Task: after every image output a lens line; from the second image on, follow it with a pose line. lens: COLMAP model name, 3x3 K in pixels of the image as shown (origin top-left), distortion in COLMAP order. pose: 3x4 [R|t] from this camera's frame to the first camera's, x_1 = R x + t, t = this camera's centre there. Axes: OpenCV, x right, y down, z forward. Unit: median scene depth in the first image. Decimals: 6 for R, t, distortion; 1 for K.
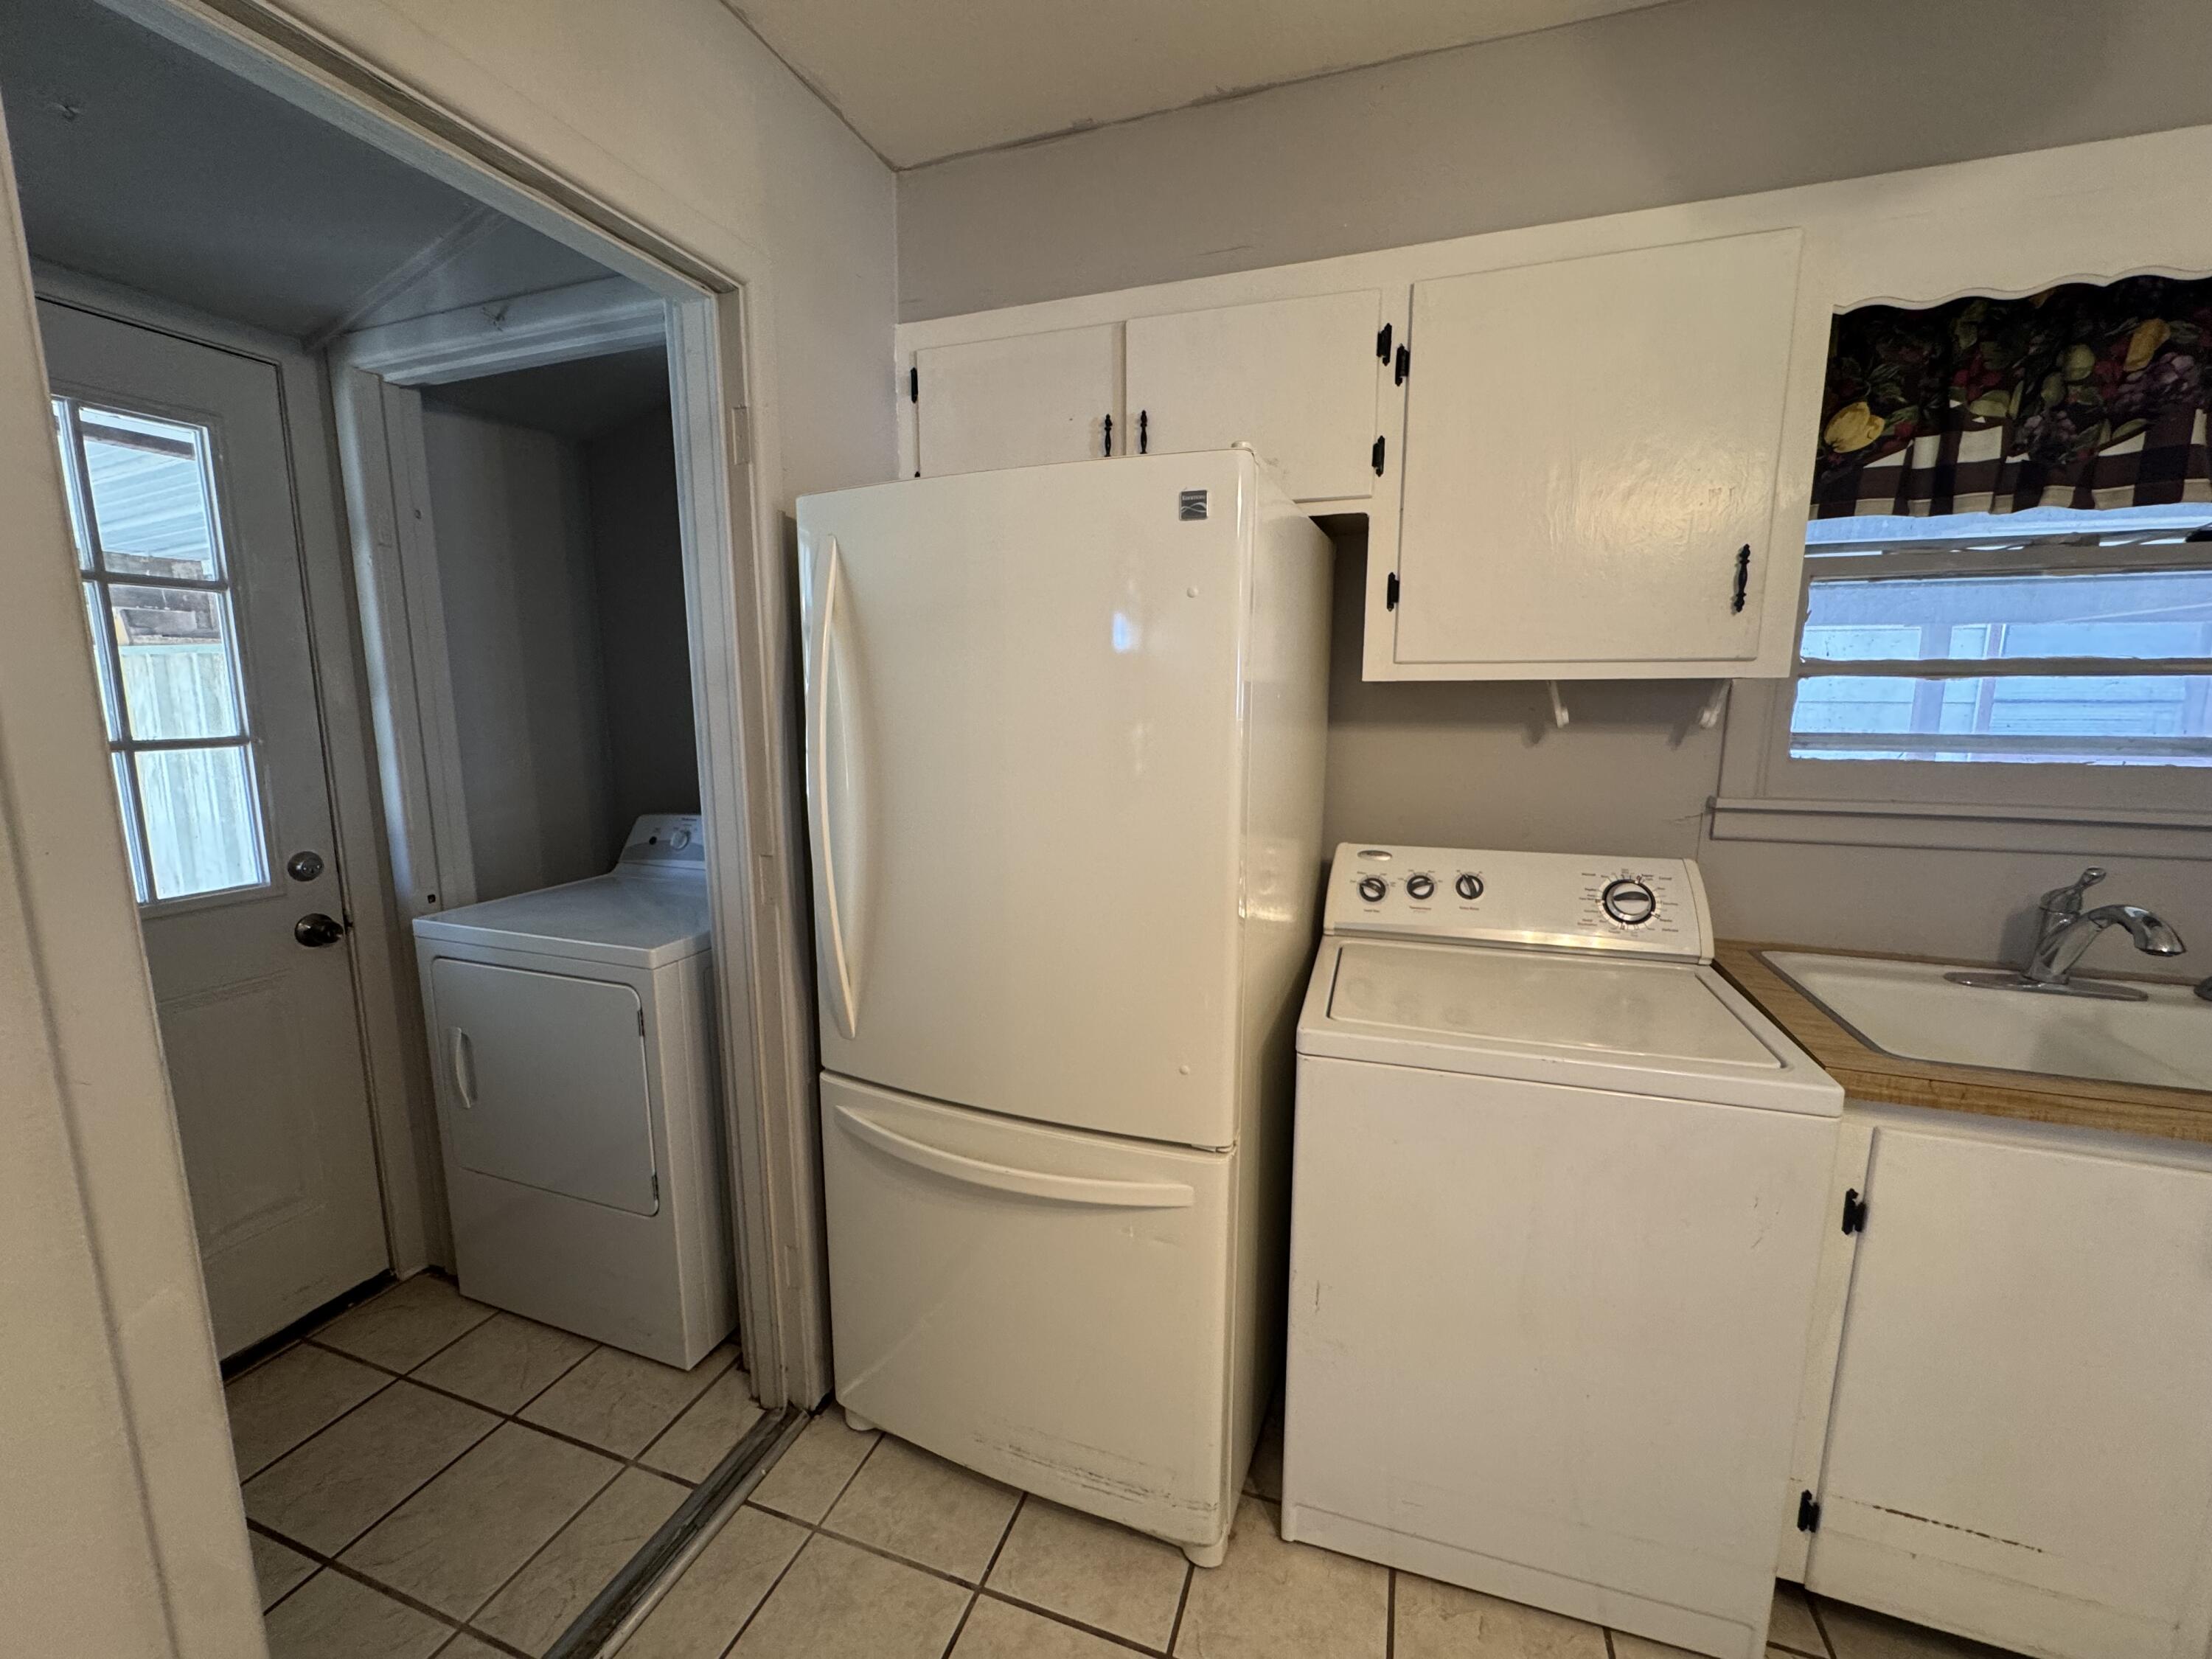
lens RADIAL K [[885.2, 0, 1102.7], [0, 885.2, 828.9], [0, 0, 1]] dist [-0.005286, 0.001083]
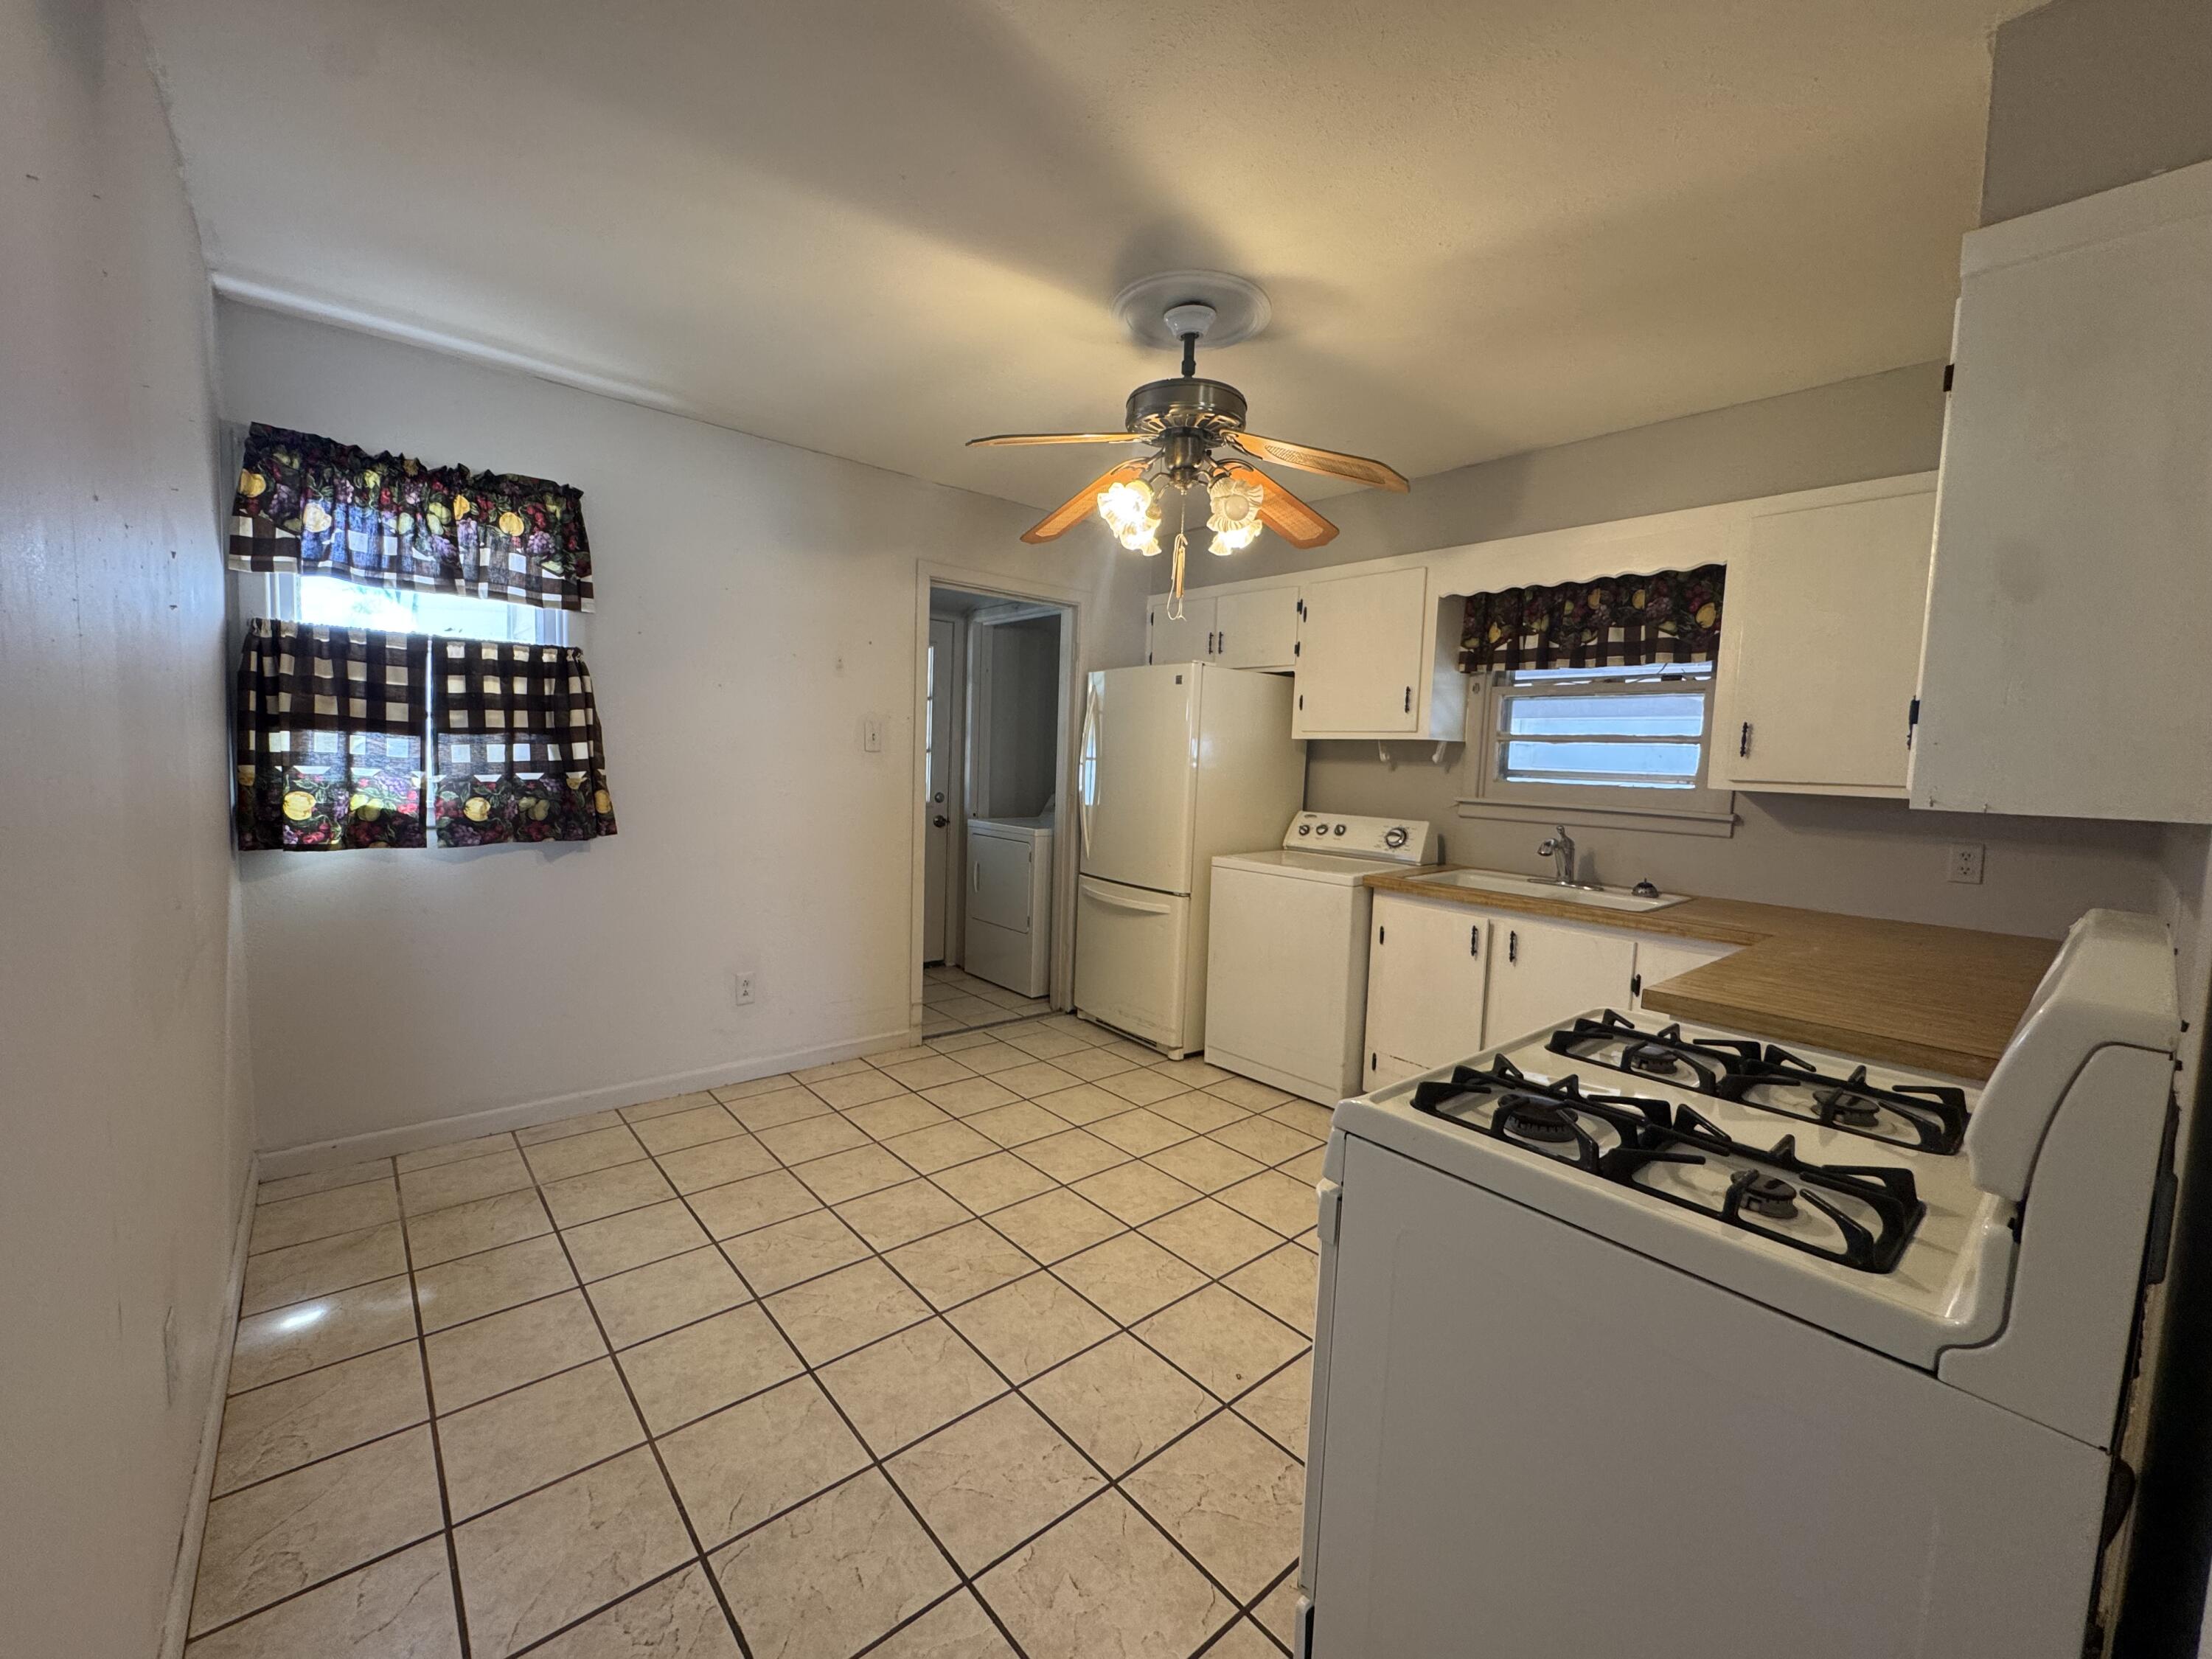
lens RADIAL K [[885.2, 0, 1102.8], [0, 885.2, 827.4], [0, 0, 1]] dist [-0.005286, 0.001083]
pose [[0.866136, 0.071192, -0.494712, 1.108221], [-0.111707, 0.992339, -0.052771, 0.269837], [0.487165, 0.100970, 0.867453, -1.384399]]
